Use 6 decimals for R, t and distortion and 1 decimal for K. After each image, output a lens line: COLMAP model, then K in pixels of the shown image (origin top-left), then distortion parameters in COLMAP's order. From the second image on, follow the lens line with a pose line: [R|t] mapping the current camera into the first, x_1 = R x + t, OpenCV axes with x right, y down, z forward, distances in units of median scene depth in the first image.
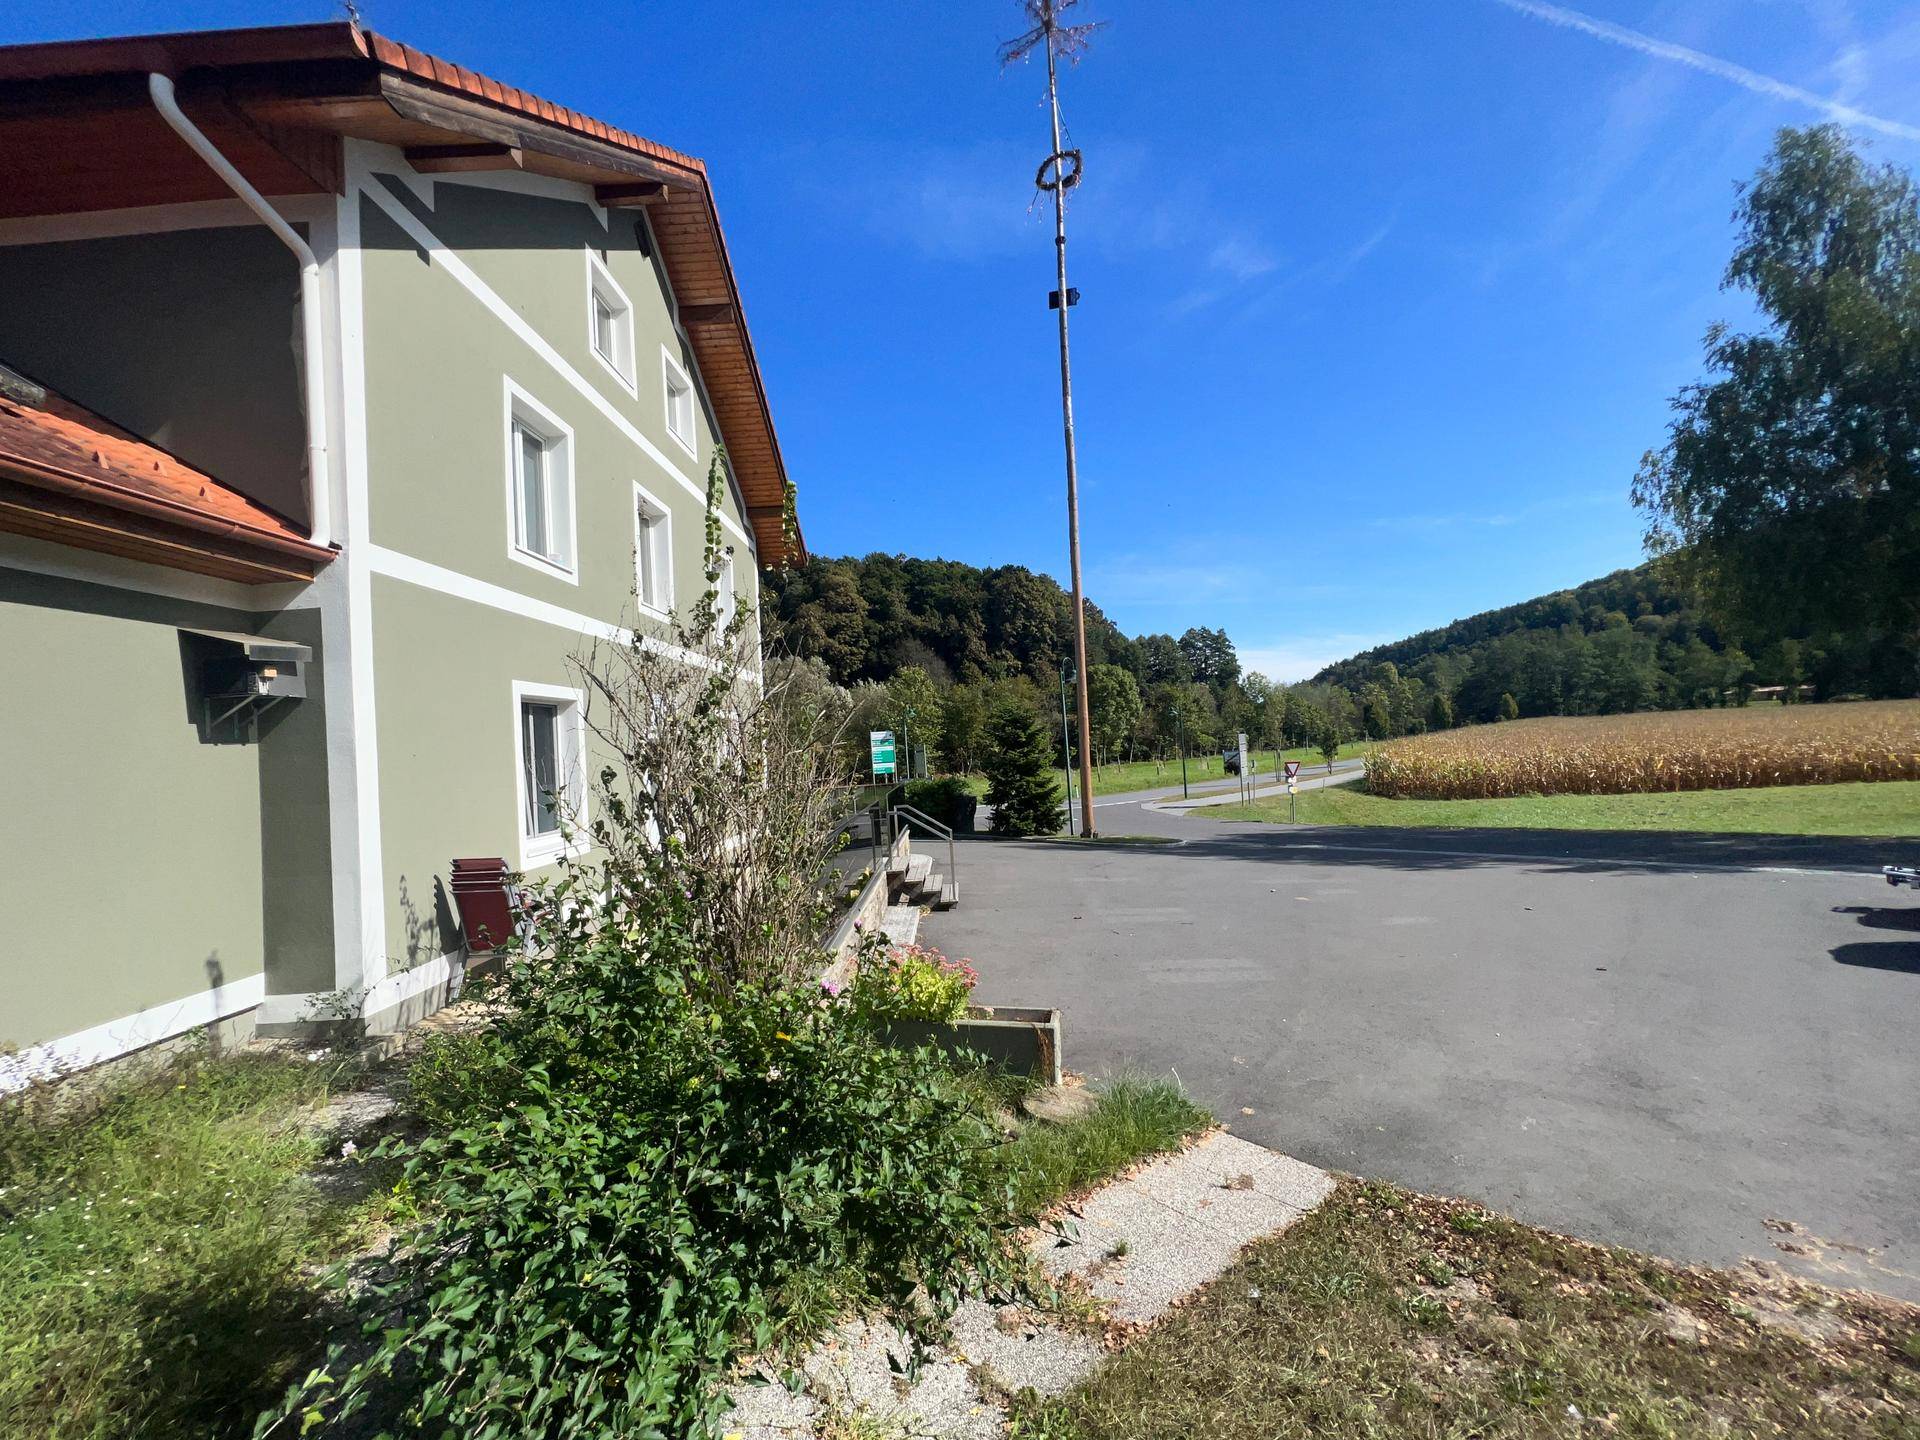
lens RADIAL K [[780.4, 0, 967.3], [0, 780.4, 717.9], [0, 0, 1]] dist [-0.002003, 0.000906]
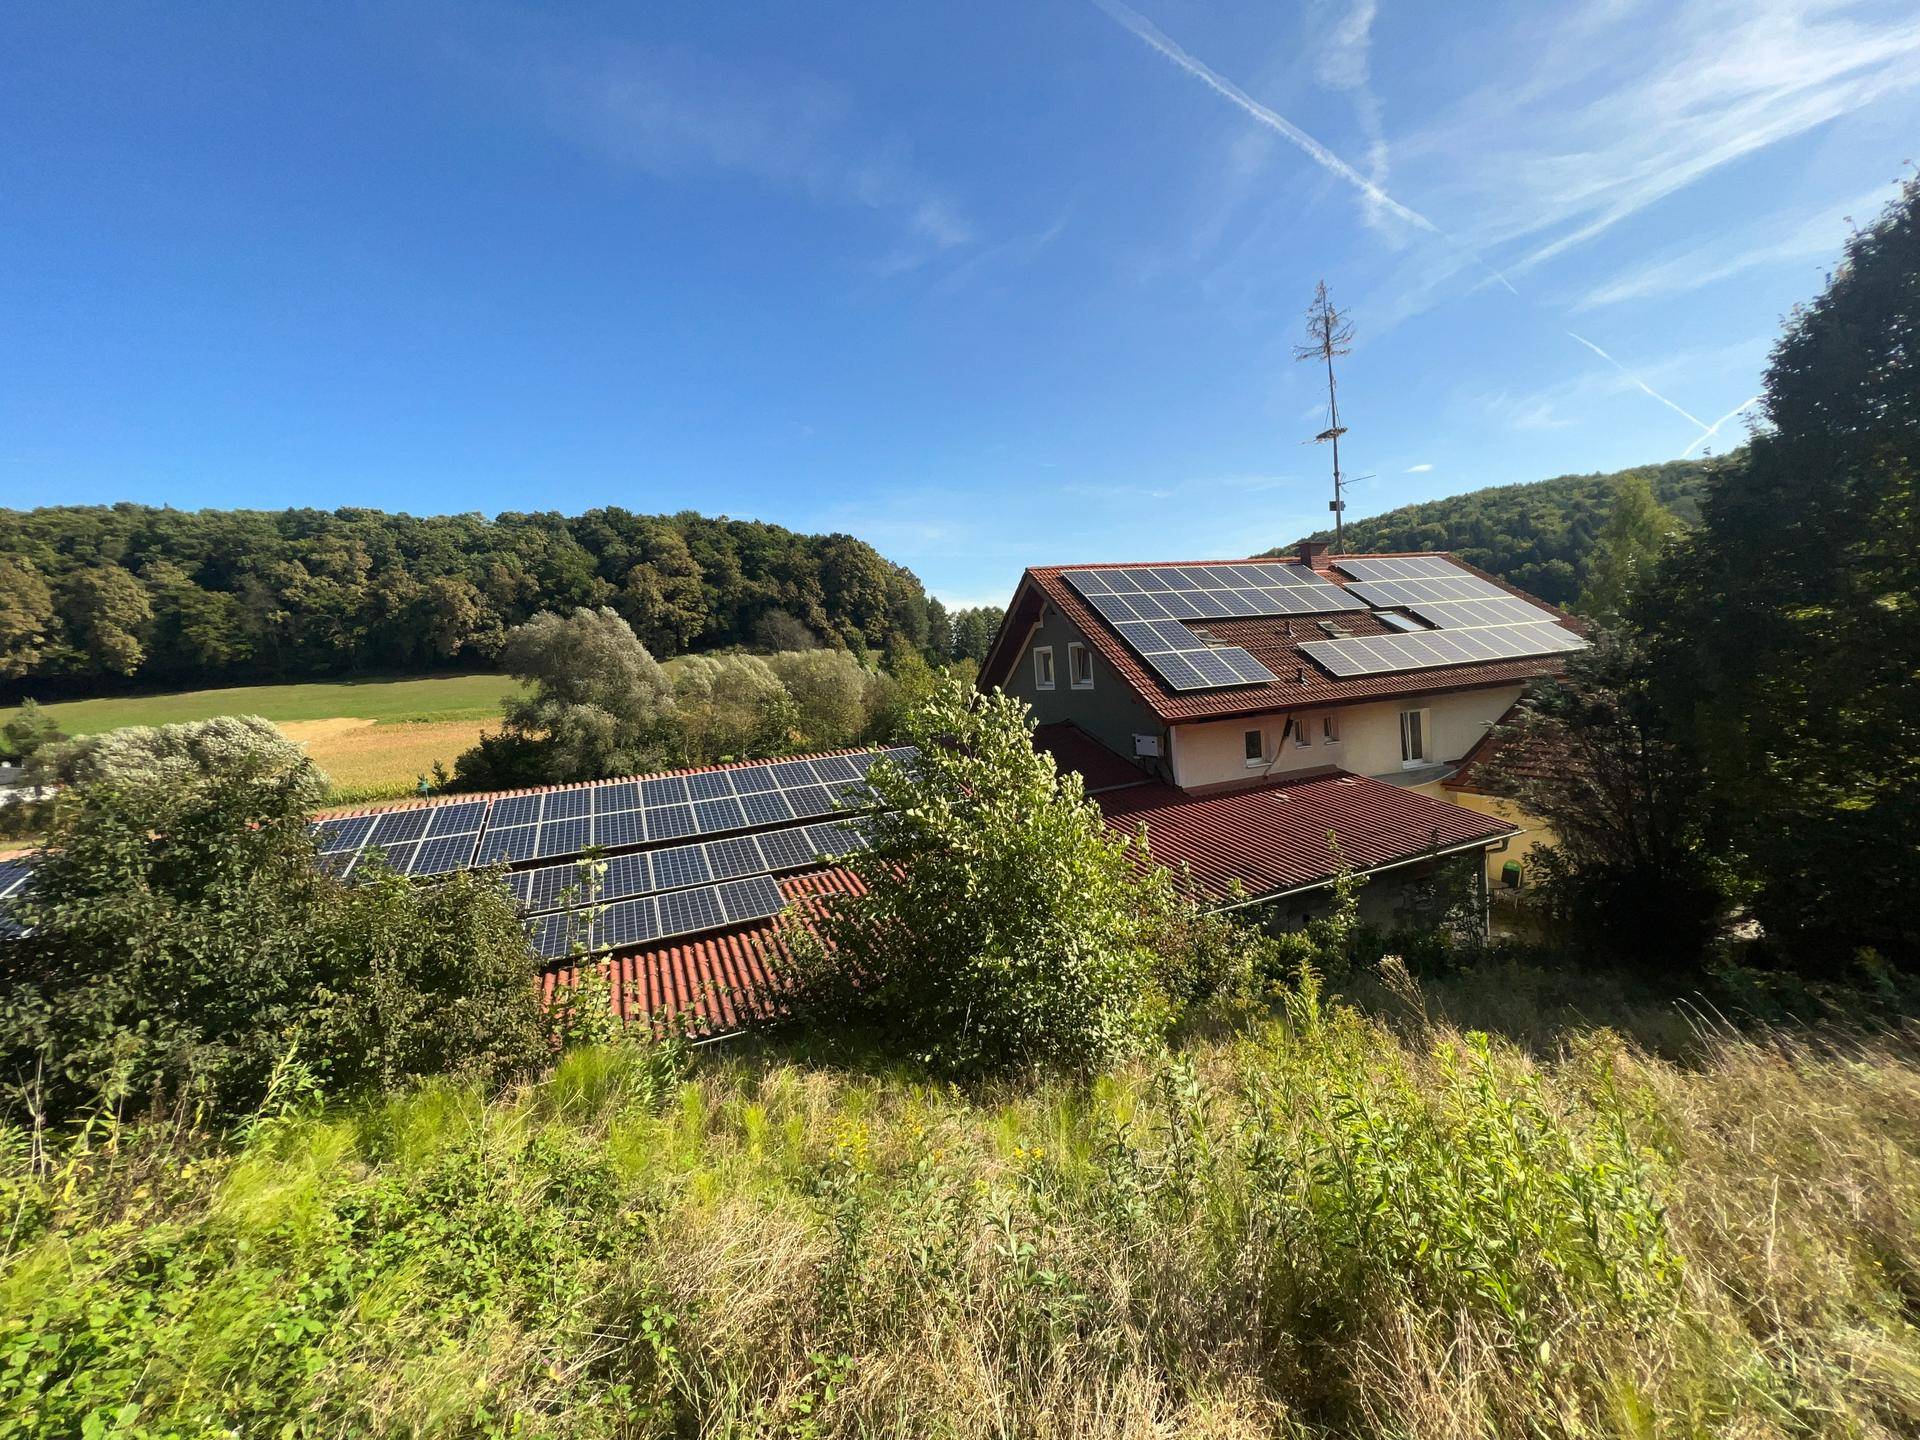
lens RADIAL K [[780.4, 0, 957.5], [0, 780.4, 706.4], [0, 0, 1]] dist [-0.002003, 0.000906]
pose [[0.934712, -0.030355, 0.354108, -0.176933], [0.012809, 0.998576, 0.051789, -0.018527], [-0.355176, -0.043872, 0.933769, -0.036302]]
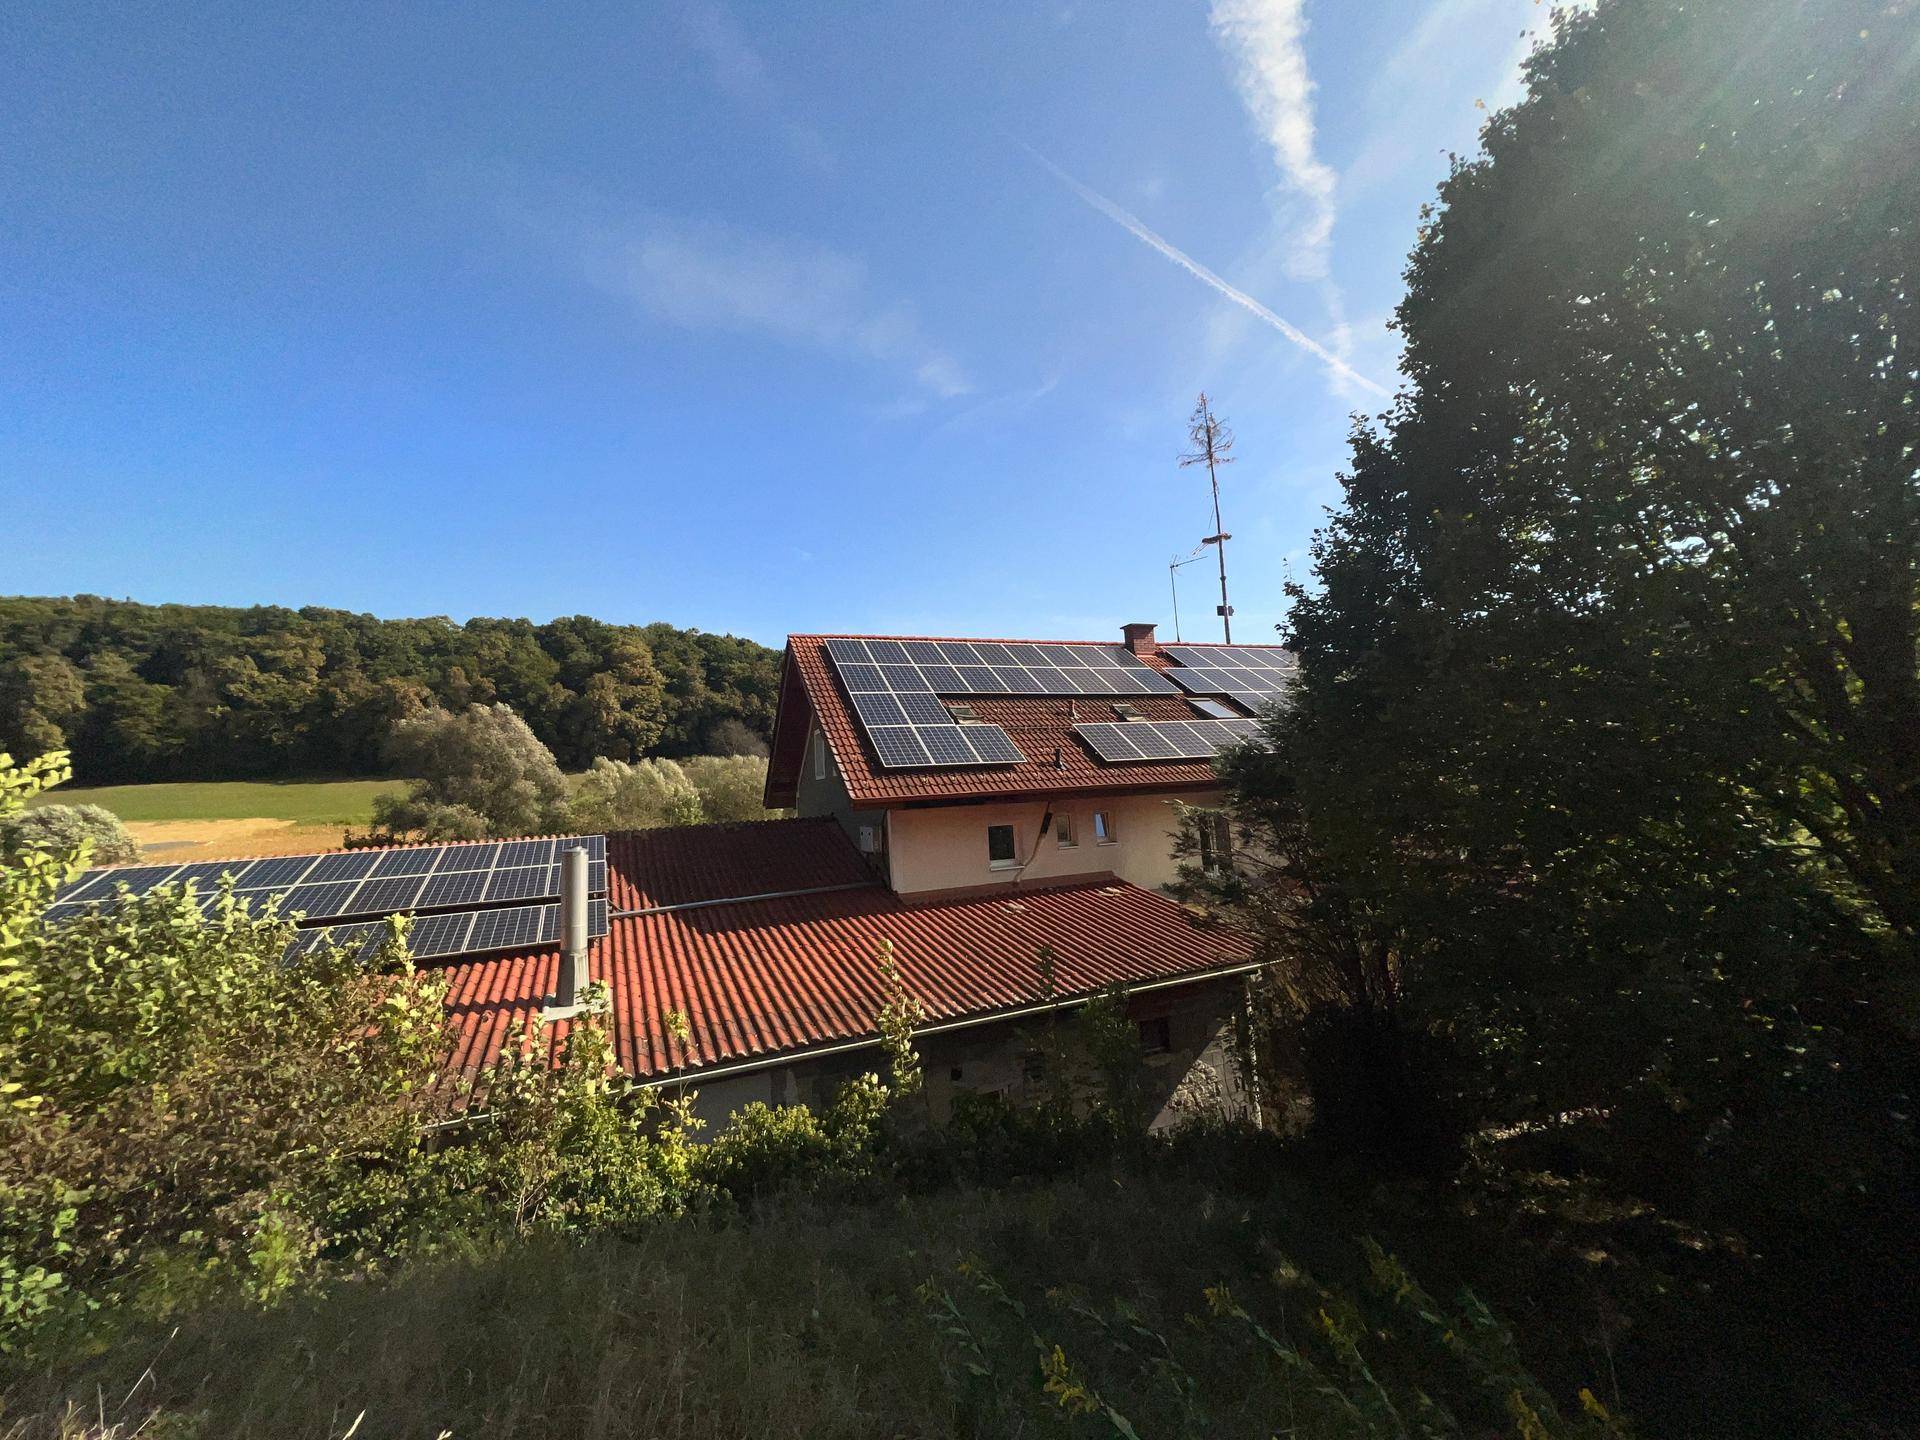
lens RADIAL K [[780.4, 0, 959.4], [0, 780.4, 715.8], [0, 0, 1]] dist [-0.002003, 0.000906]
pose [[0.928516, 0.050939, 0.367781, -0.139789], [-0.017201, 0.995382, -0.094438, -0.012738], [-0.370893, 0.081361, 0.925105, -0.033118]]
